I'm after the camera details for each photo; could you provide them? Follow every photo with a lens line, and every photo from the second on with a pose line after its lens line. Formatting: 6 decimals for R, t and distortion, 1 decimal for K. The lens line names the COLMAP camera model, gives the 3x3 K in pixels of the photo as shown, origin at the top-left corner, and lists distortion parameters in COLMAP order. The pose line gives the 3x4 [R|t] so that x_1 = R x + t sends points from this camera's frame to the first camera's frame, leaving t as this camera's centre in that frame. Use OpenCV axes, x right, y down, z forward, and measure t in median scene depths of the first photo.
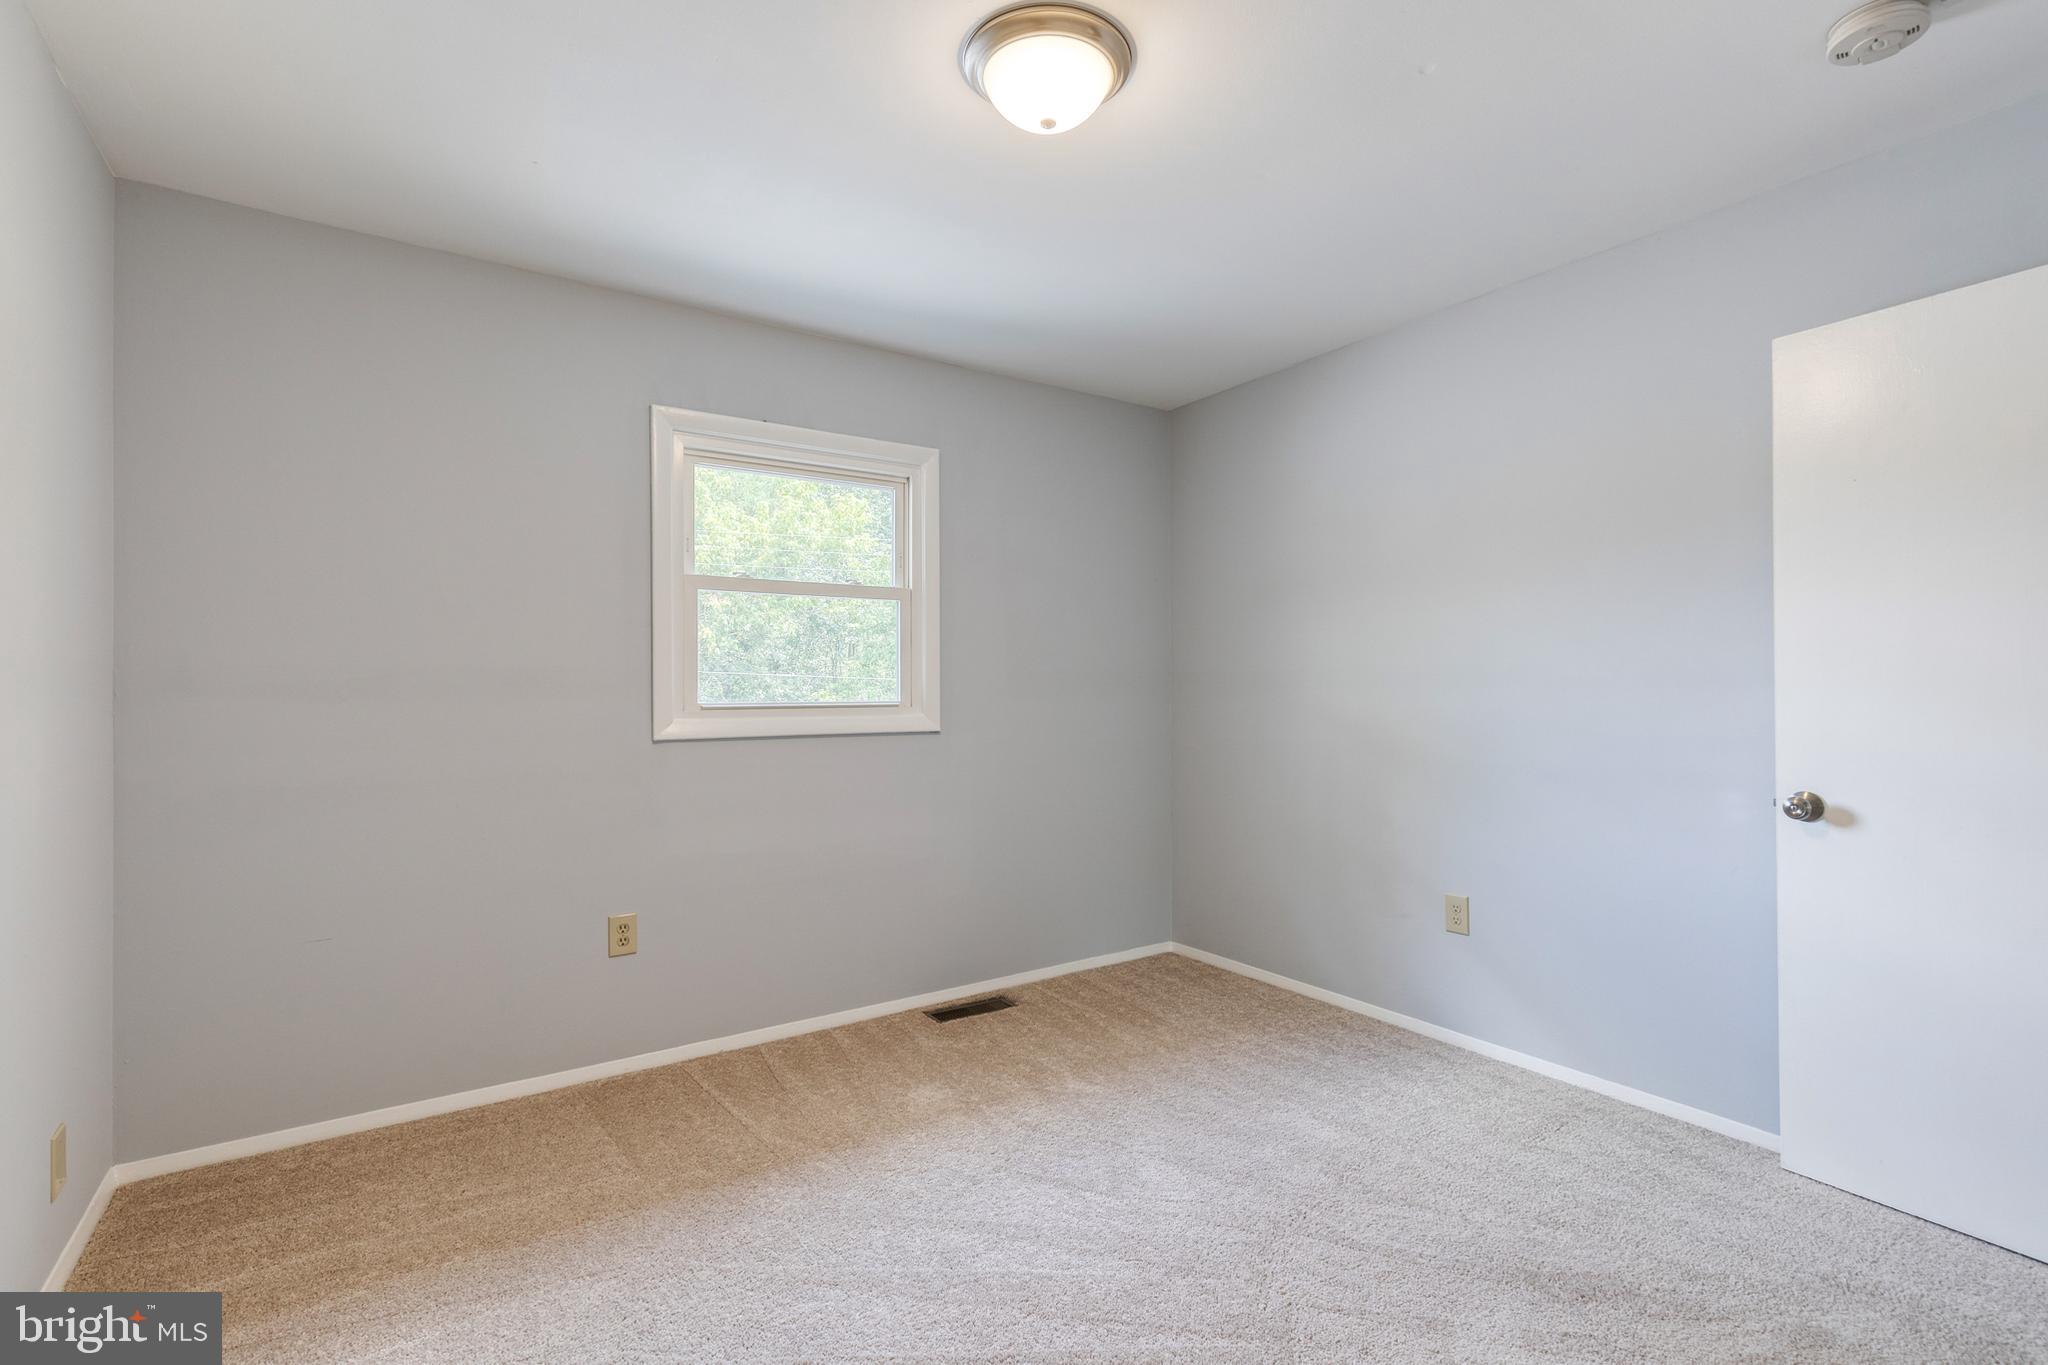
lens RADIAL K [[917.7, 0, 1045.0], [0, 917.7, 681.9], [0, 0, 1]] dist [0.008652, -0.001111]
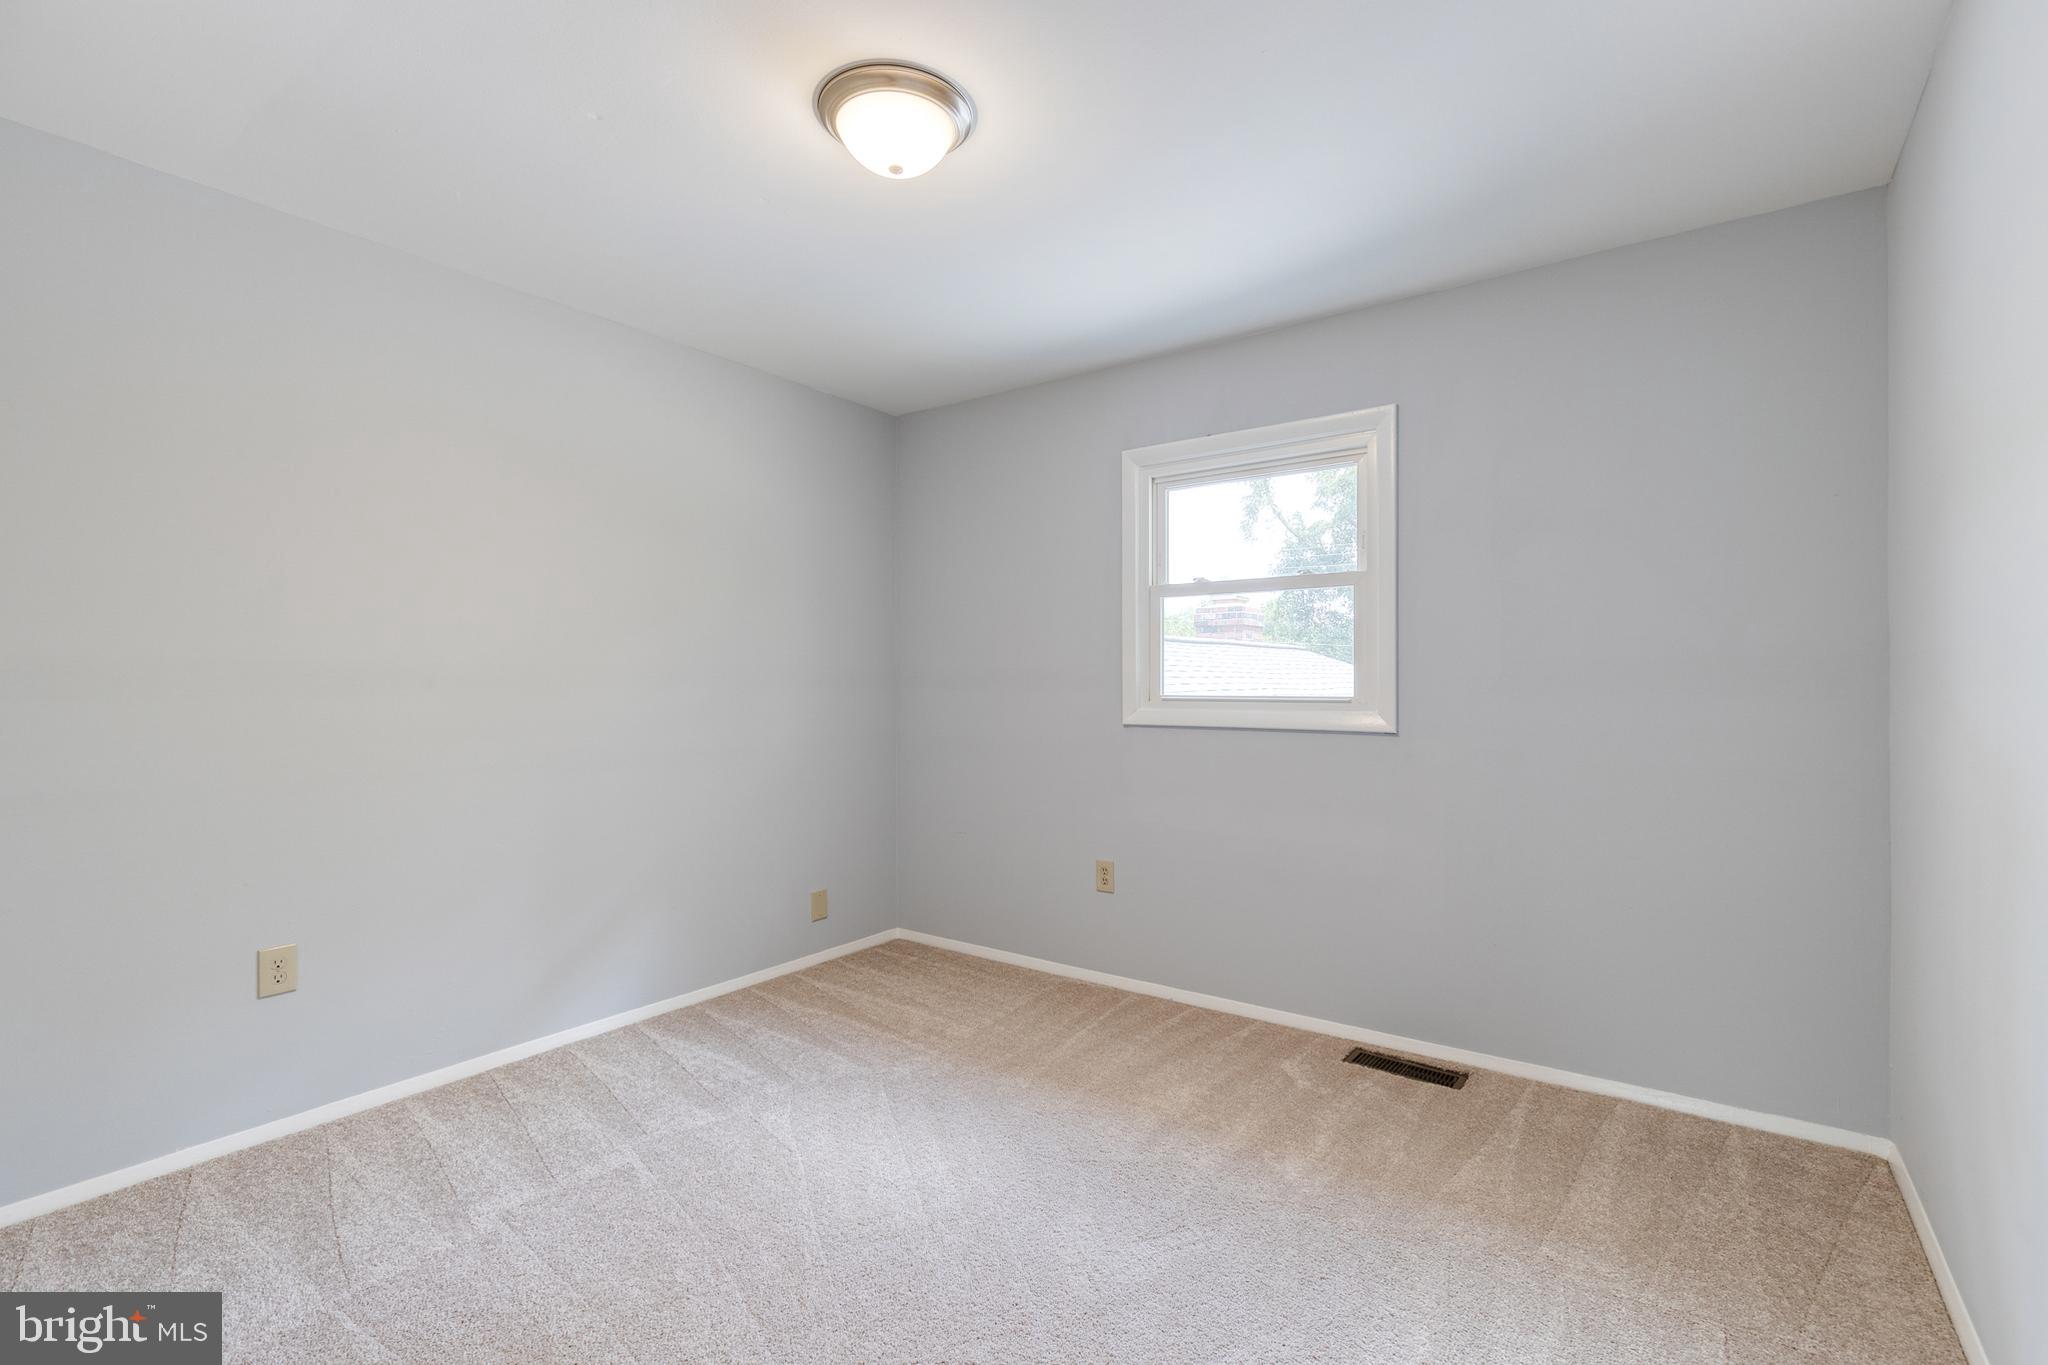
lens RADIAL K [[917.7, 0, 1045.0], [0, 917.7, 681.9], [0, 0, 1]] dist [0.008652, -0.001111]
pose [[0.339802, 0.000349, -0.940497, 0.659139], [0.006229, 0.999977, 0.002622, 0.002557], [0.940476, -0.006750, 0.339792, 0.459155]]
